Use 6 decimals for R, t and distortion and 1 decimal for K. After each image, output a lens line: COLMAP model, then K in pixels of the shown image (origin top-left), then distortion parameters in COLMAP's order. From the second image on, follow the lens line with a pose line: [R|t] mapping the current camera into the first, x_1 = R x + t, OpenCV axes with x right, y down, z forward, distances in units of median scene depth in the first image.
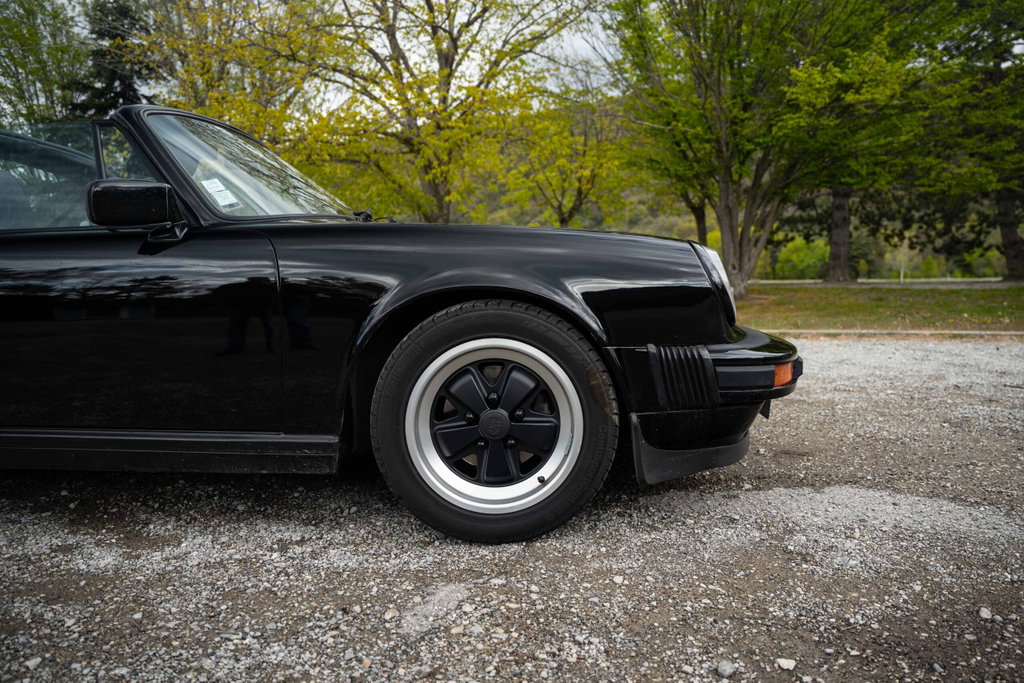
lens RADIAL K [[739.1, 0, 536.5], [0, 739.1, 338.2], [0, 0, 1]] dist [-0.170199, 0.119339]
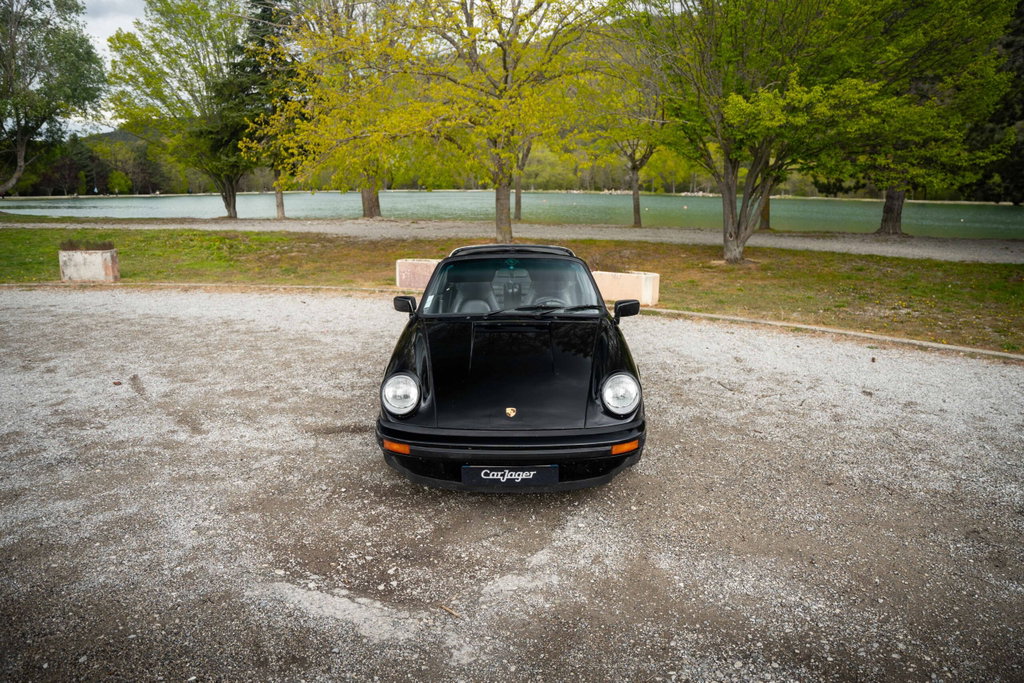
lens RADIAL K [[718.6, 0, 516.8], [0, 718.6, 345.3], [0, 0, 1]] dist [-0.174977, 0.126515]
pose [[0.973883, 0.069969, -0.215998, 0.115153], [-0.037821, 0.988033, 0.149535, -0.047029], [0.223876, -0.137460, 0.964875, -0.122760]]
